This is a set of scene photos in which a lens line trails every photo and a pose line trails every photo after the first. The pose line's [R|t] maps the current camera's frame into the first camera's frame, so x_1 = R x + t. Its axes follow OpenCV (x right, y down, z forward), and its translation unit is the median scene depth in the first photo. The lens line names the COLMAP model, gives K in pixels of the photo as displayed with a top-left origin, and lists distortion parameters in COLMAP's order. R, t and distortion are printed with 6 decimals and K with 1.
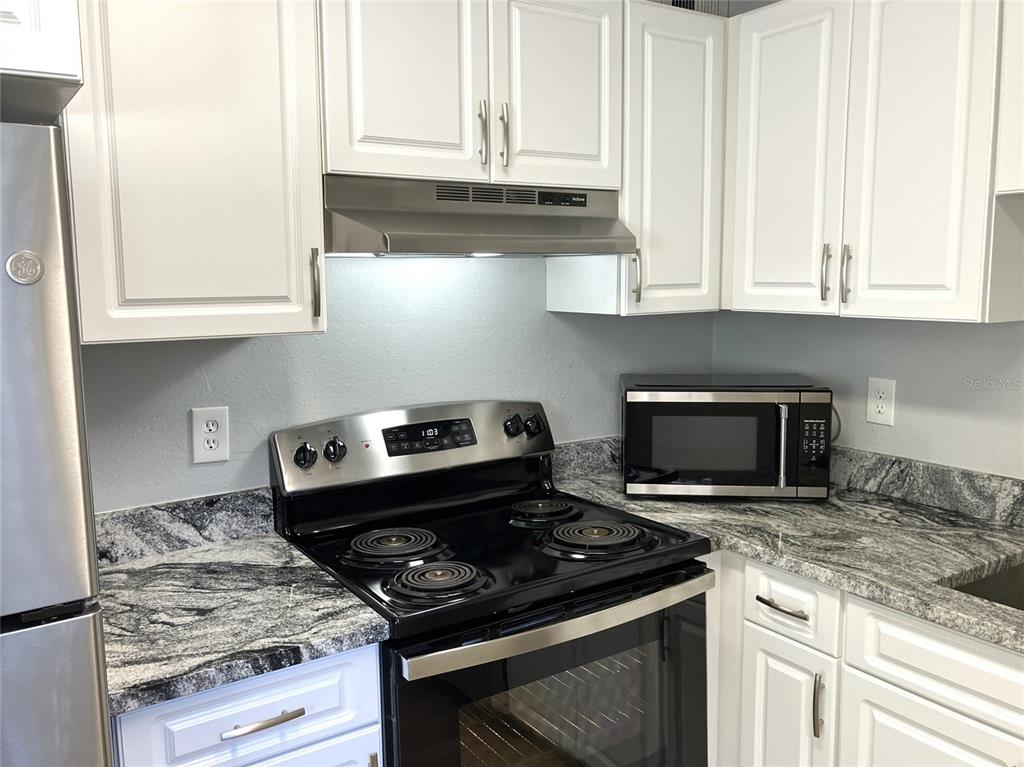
lens RADIAL K [[846.8, 0, 498.2], [0, 846.8, 377.6], [0, 0, 1]] dist [0.046898, -0.052221]
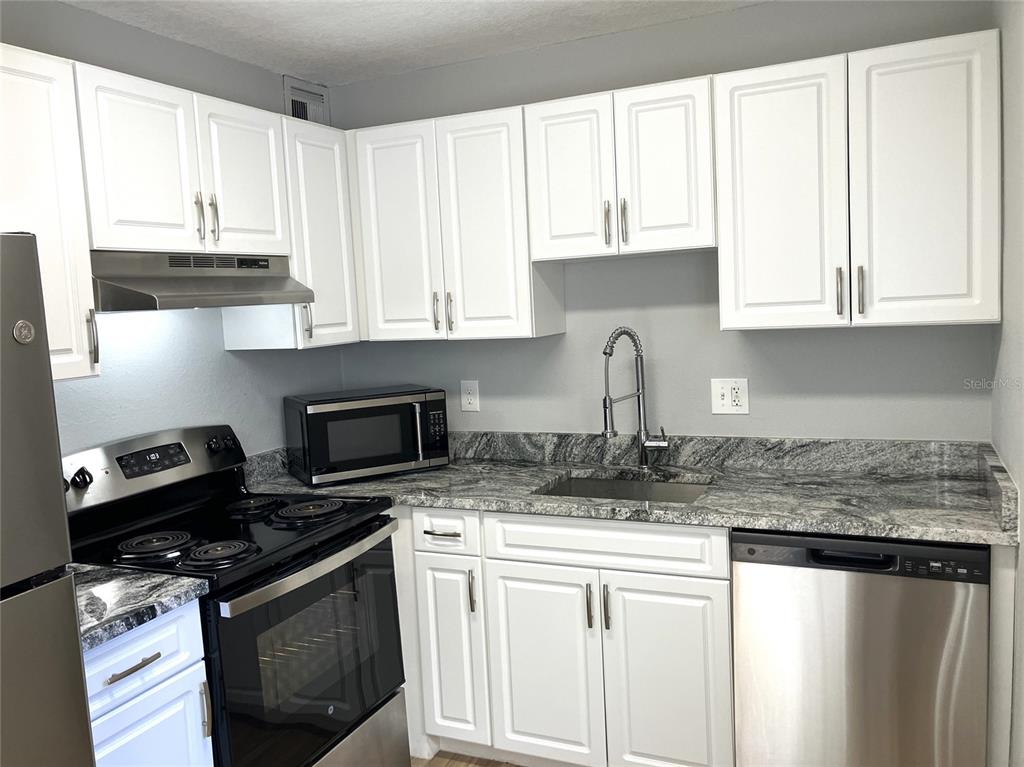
lens RADIAL K [[846.8, 0, 506.4], [0, 846.8, 379.8], [0, 0, 1]] dist [0.046898, -0.052221]
pose [[0.842771, -0.086283, 0.531311, -0.312590], [0.108978, 0.993978, -0.011443, 0.027069], [-0.527124, 0.067545, 0.847099, -0.315046]]
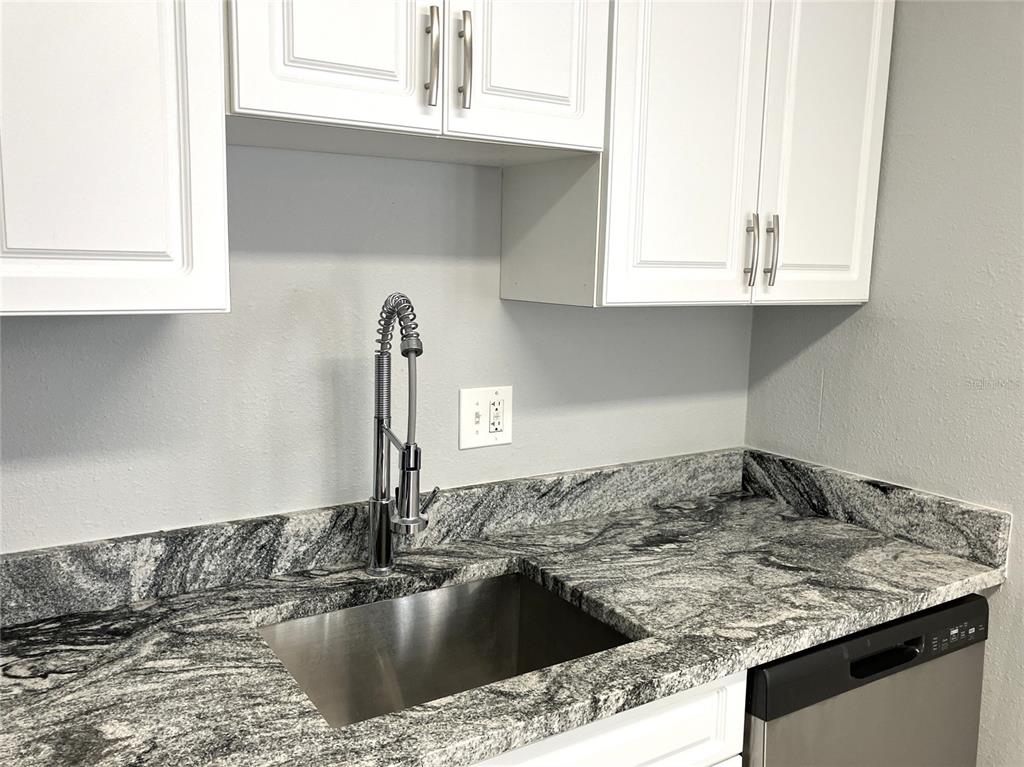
lens RADIAL K [[846.8, 0, 519.7], [0, 846.8, 384.6], [0, 0, 1]] dist [0.046898, -0.052221]
pose [[0.002740, -0.136893, 0.990582, -0.065639], [0.096759, 0.985974, 0.135988, -0.066817], [-0.995304, 0.095475, 0.015947, 0.678330]]
